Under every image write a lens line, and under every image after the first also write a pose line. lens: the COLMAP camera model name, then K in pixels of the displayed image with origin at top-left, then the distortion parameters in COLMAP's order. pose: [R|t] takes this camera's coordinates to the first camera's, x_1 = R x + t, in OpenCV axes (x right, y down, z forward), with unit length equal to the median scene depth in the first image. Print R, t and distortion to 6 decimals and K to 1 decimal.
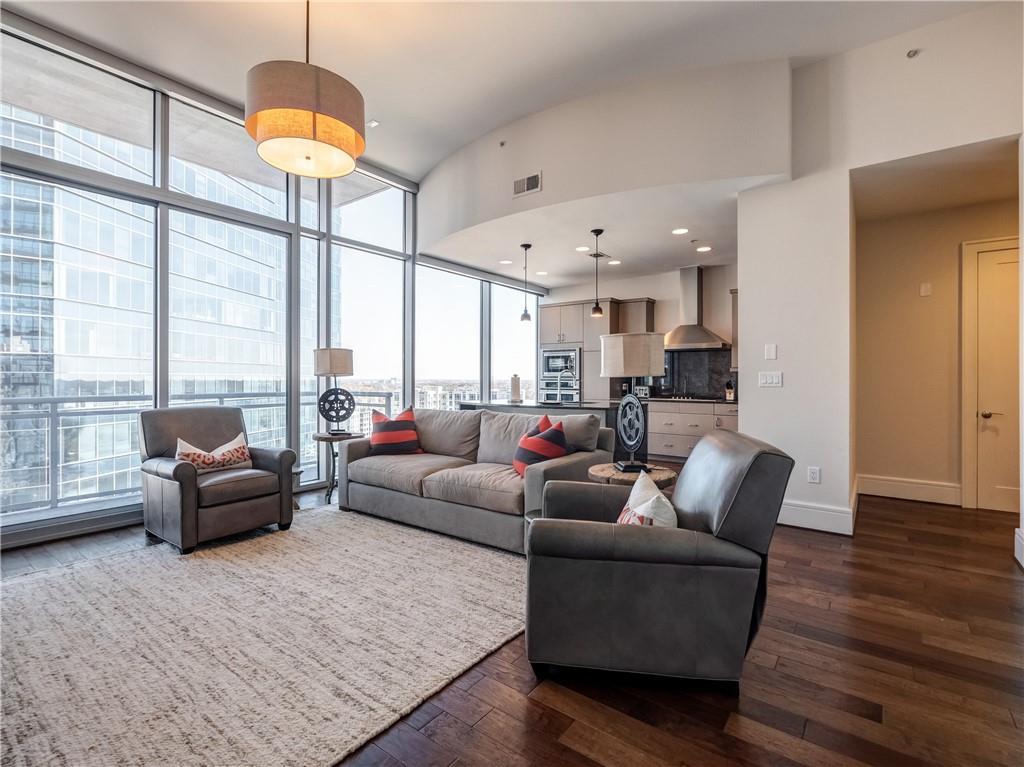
lens RADIAL K [[471.7, 0, 570.6], [0, 471.7, 380.4], [0, 0, 1]] dist [-0.000641, -0.000866]
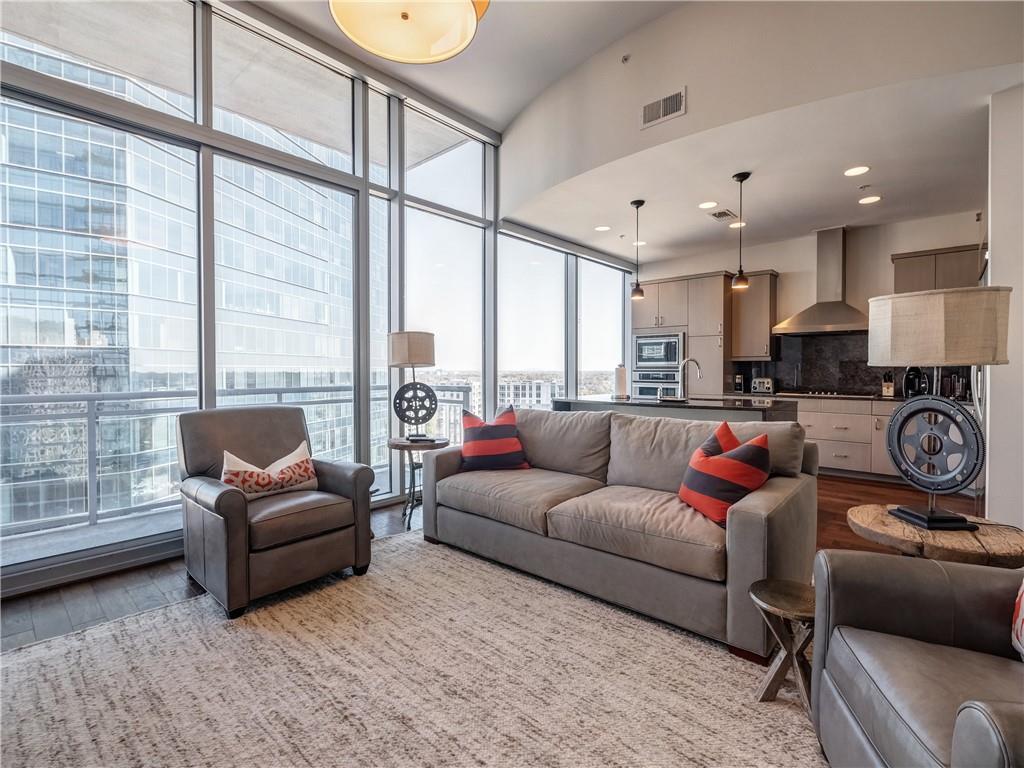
lens RADIAL K [[477.1, 0, 570.2], [0, 477.1, 377.8], [0, 0, 1]] dist [-0.001178, -0.000995]
pose [[0.995870, -0.001472, -0.090782, -0.162721], [0.002677, 0.999910, 0.013153, -0.000921], [0.090755, -0.013342, 0.995784, 0.222520]]
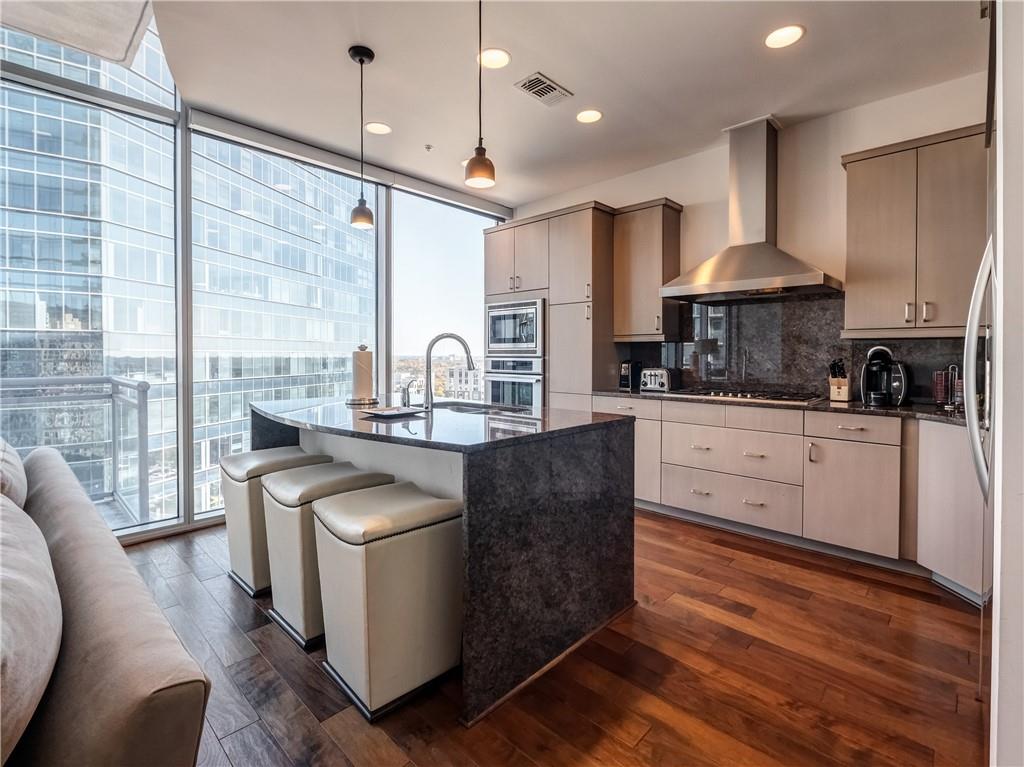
lens RADIAL K [[483.4, 0, 564.6], [0, 483.4, 360.8], [0, 0, 1]] dist [-0.000603, 0.000089]
pose [[0.991016, 0.001433, -0.133739, 0.188772], [-0.000496, 0.999975, 0.007040, -0.000729], [0.133746, -0.006910, 0.990992, 0.691431]]
